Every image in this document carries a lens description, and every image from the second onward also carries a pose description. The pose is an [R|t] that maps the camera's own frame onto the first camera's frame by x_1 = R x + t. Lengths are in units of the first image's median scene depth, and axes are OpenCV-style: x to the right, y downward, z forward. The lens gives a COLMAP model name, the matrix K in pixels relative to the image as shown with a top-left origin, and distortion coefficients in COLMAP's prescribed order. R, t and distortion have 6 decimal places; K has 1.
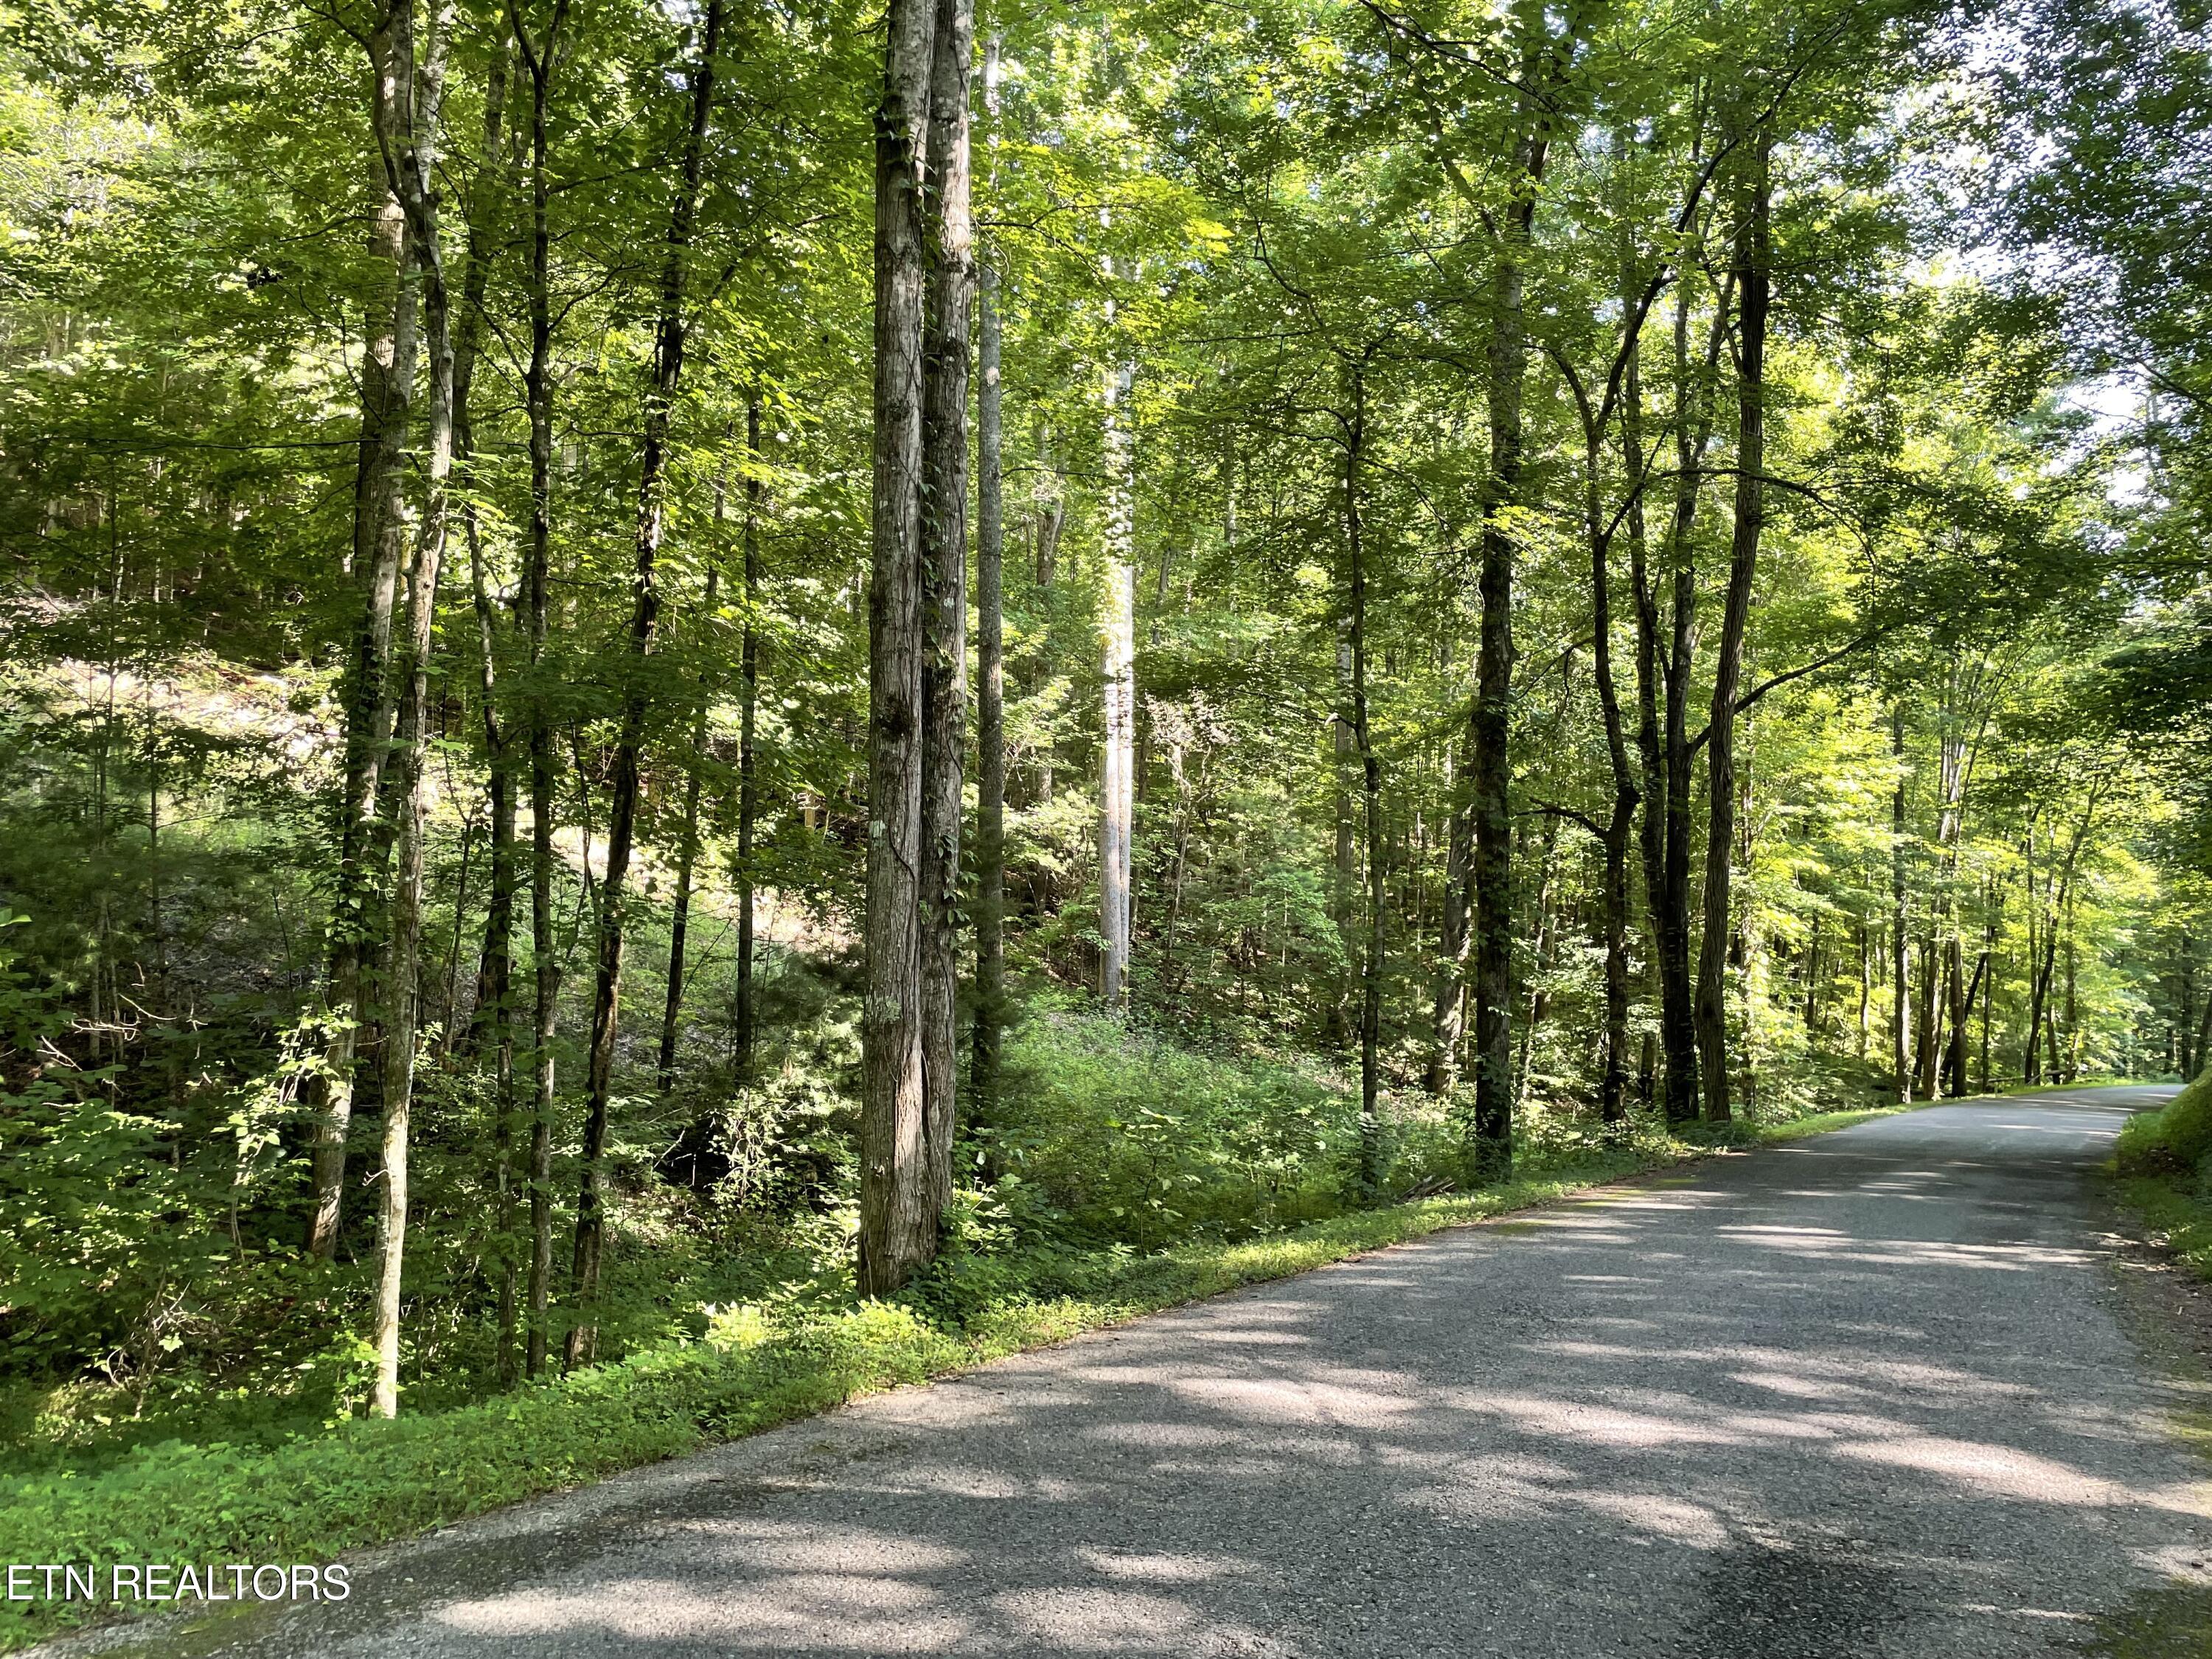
lens RADIAL K [[1701.8, 0, 1112.7], [0, 1701.8, 831.5], [0, 0, 1]] dist [0.092758, -0.129500]
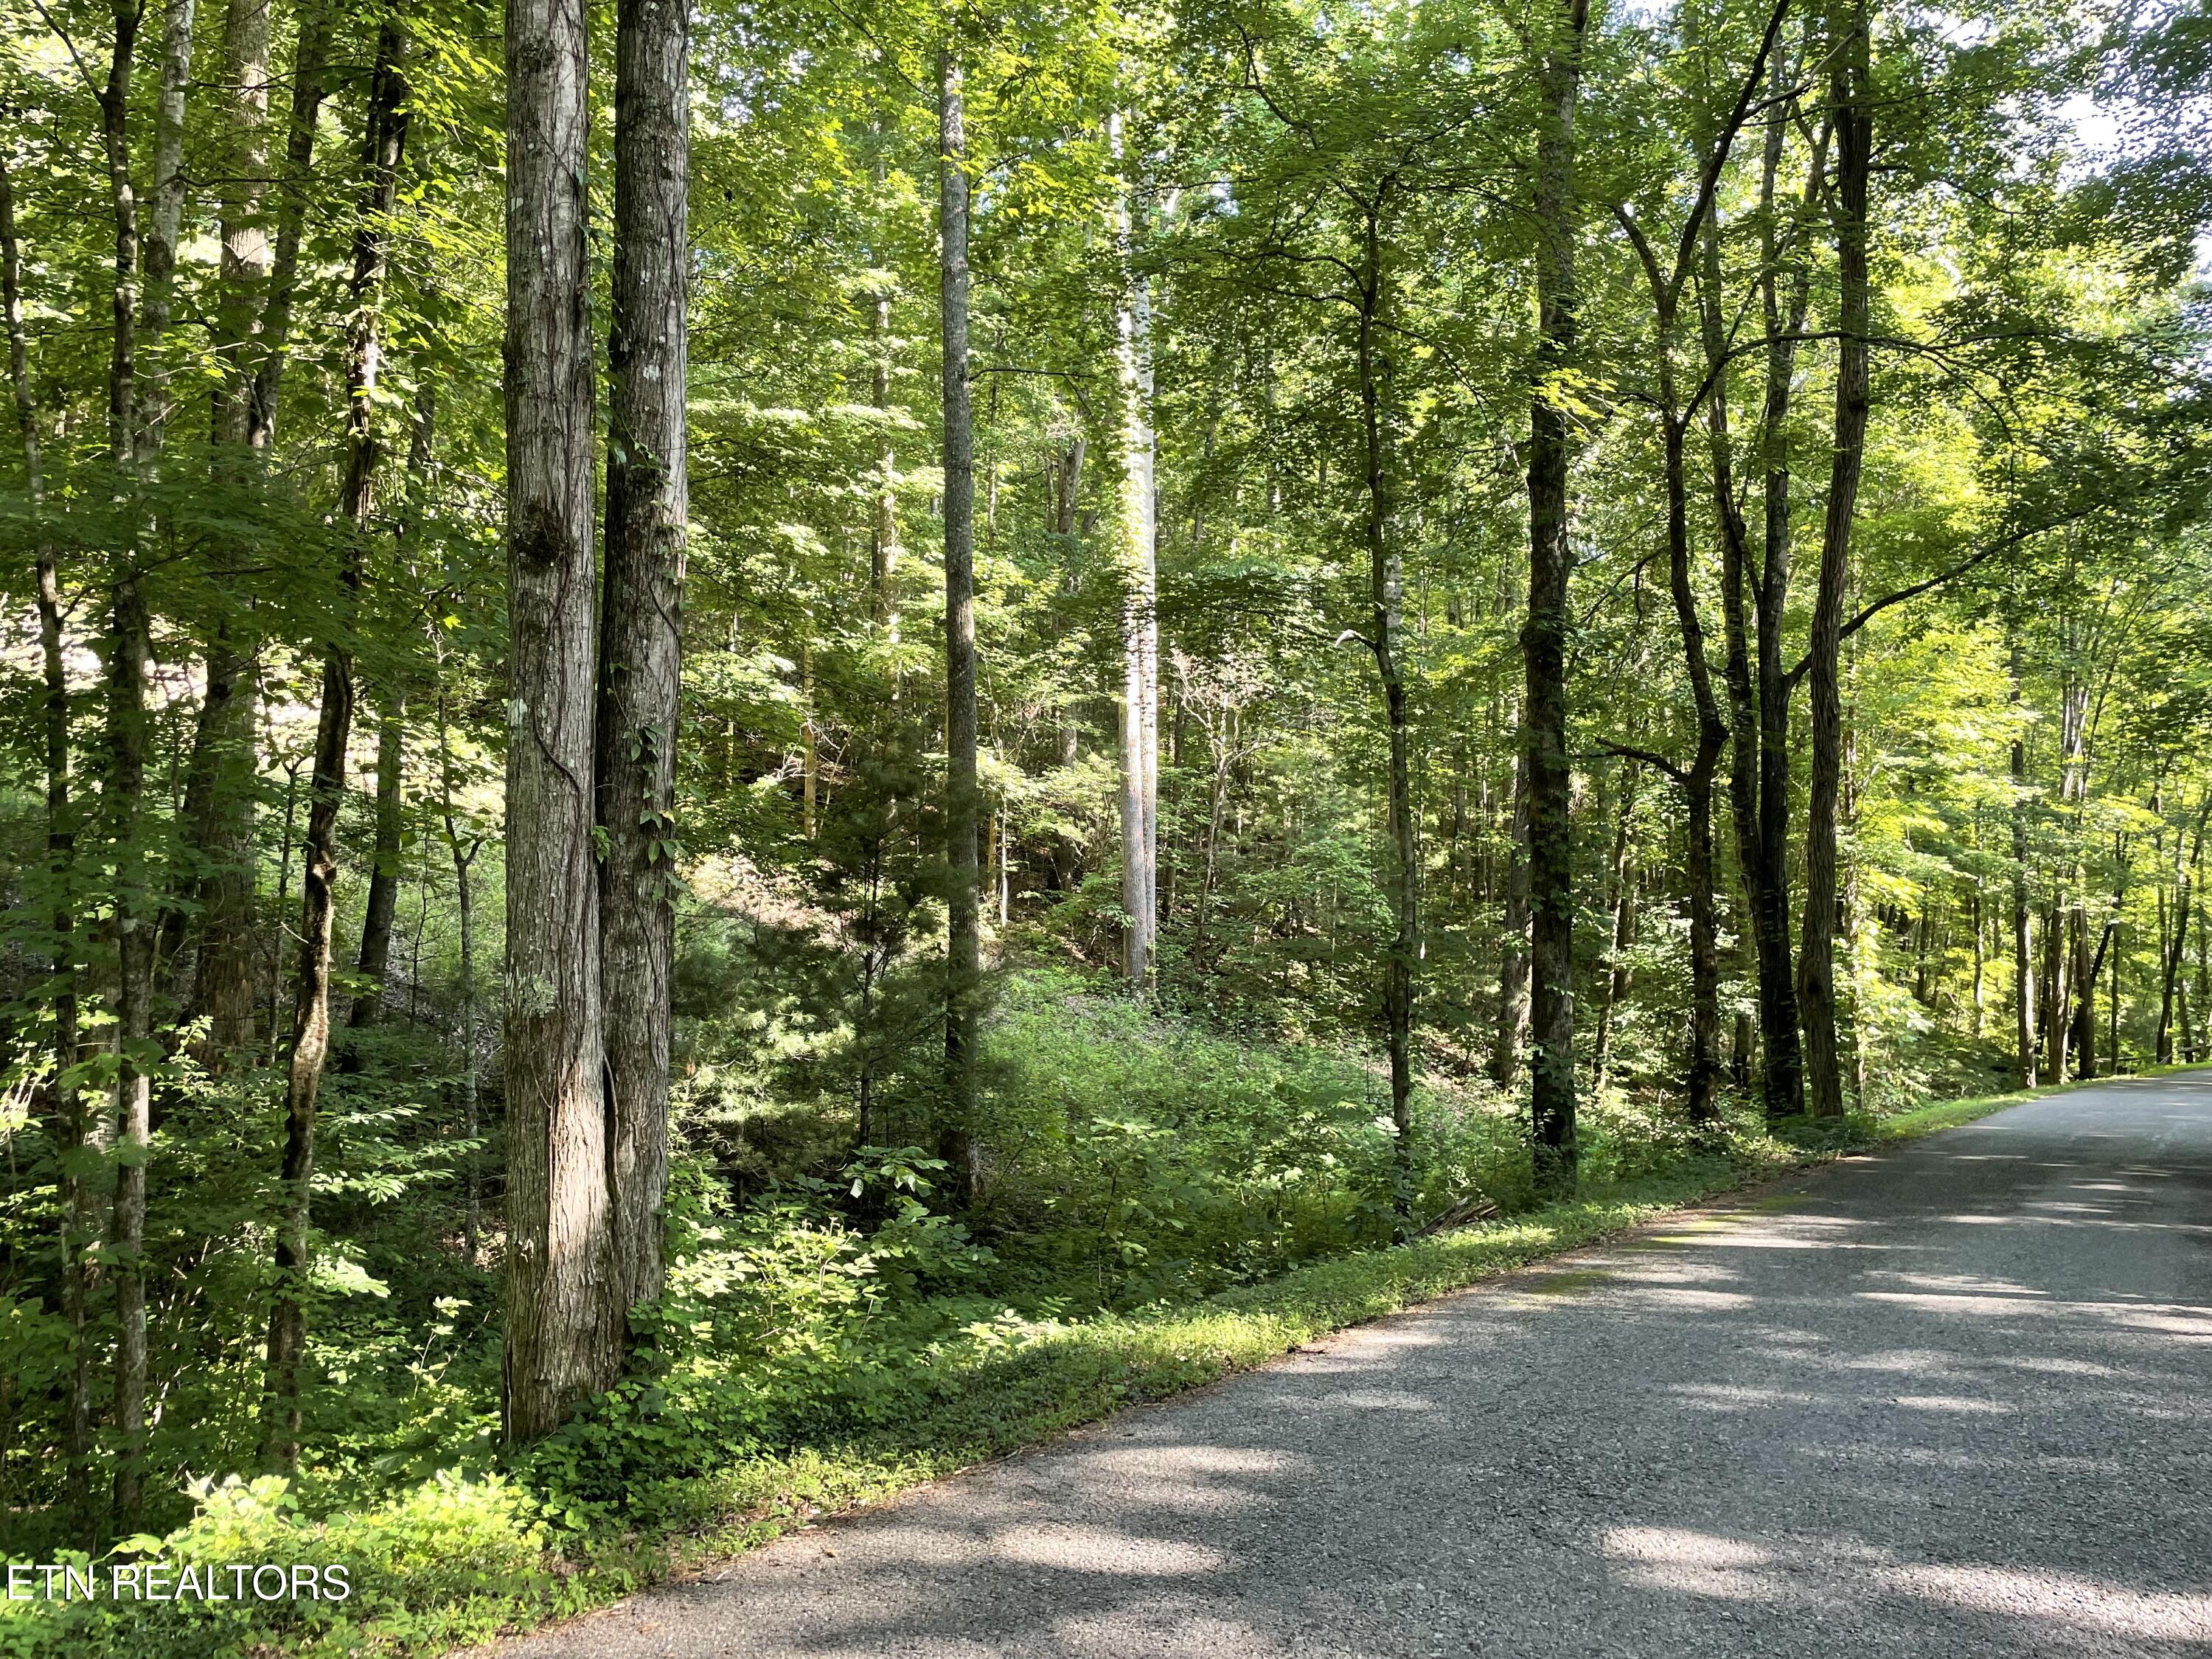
lens RADIAL K [[1701.8, 0, 1092.2], [0, 1701.8, 811.6], [0, 0, 1]] dist [0.092758, -0.129500]
pose [[0.998278, -0.016013, -0.056437, 0.042882], [0.015894, 0.999870, -0.002562, 0.015354], [0.056470, 0.001660, 0.998403, 0.139552]]
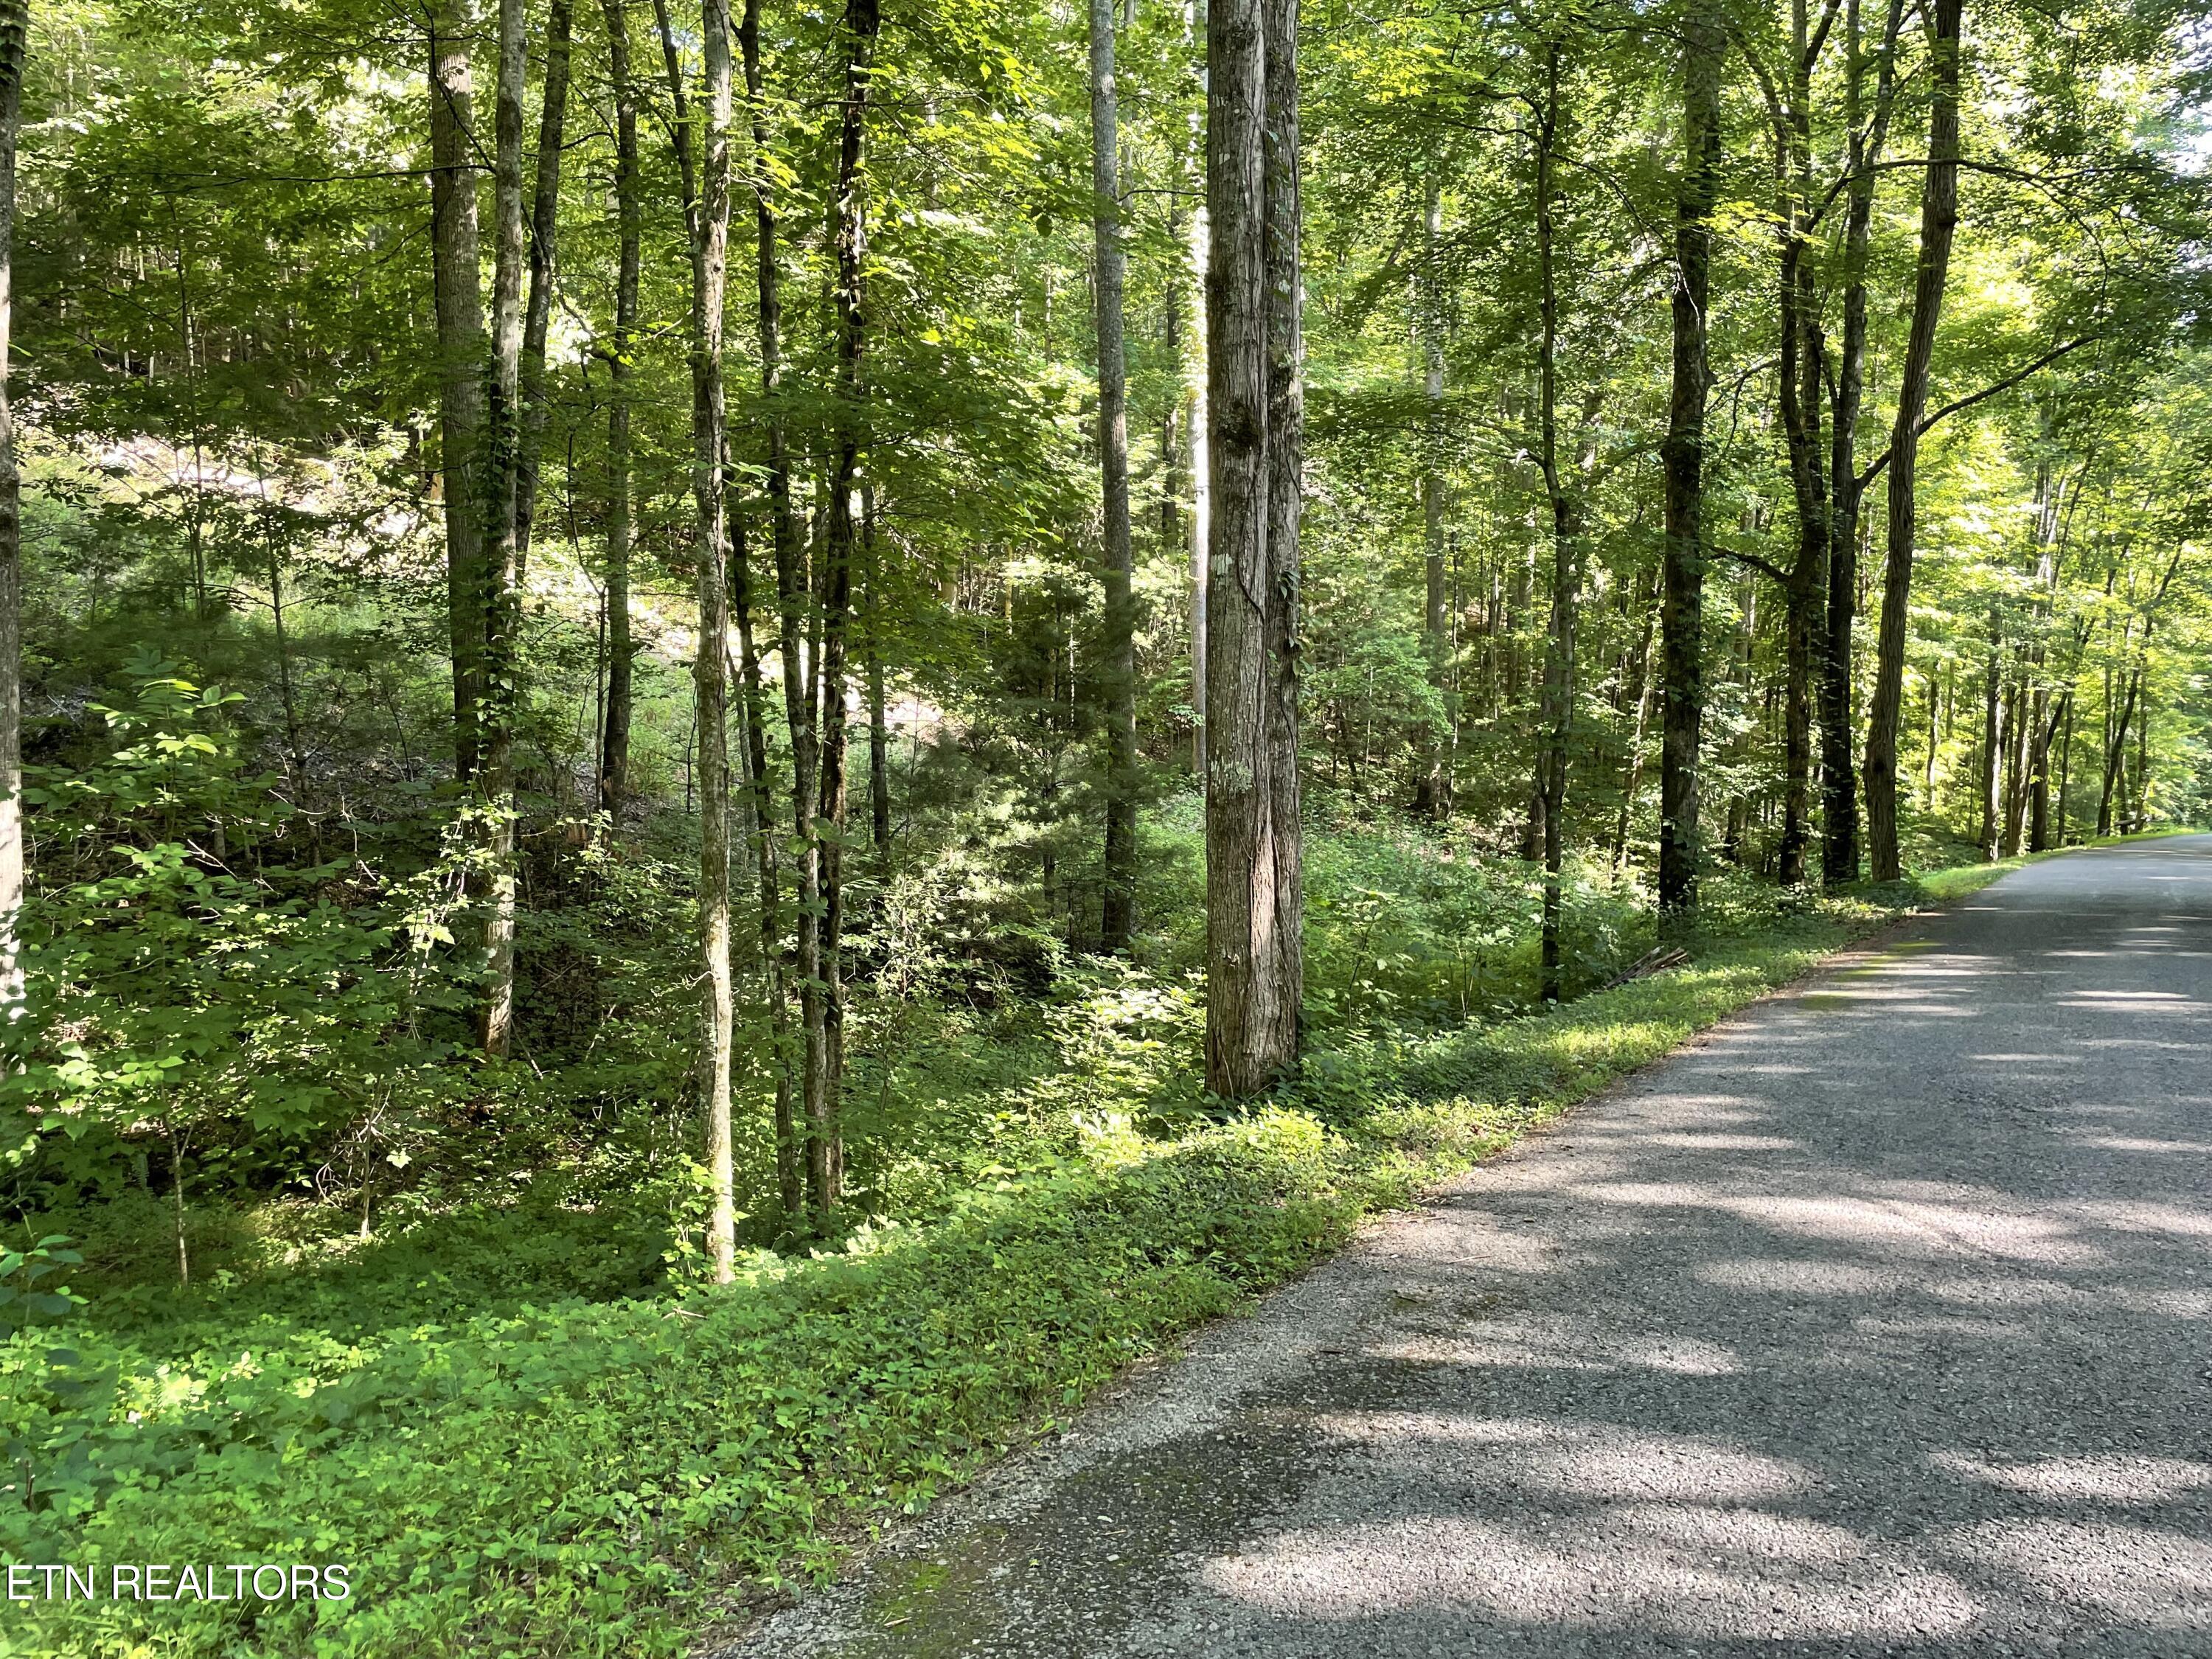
lens RADIAL K [[1701.8, 0, 1097.1], [0, 1701.8, 831.1], [0, 0, 1]] dist [0.092758, -0.129500]
pose [[0.999481, -0.027069, -0.017437, -0.071440], [0.029065, 0.991495, 0.126854, 0.007829], [0.013855, -0.127295, 0.991768, 0.054613]]
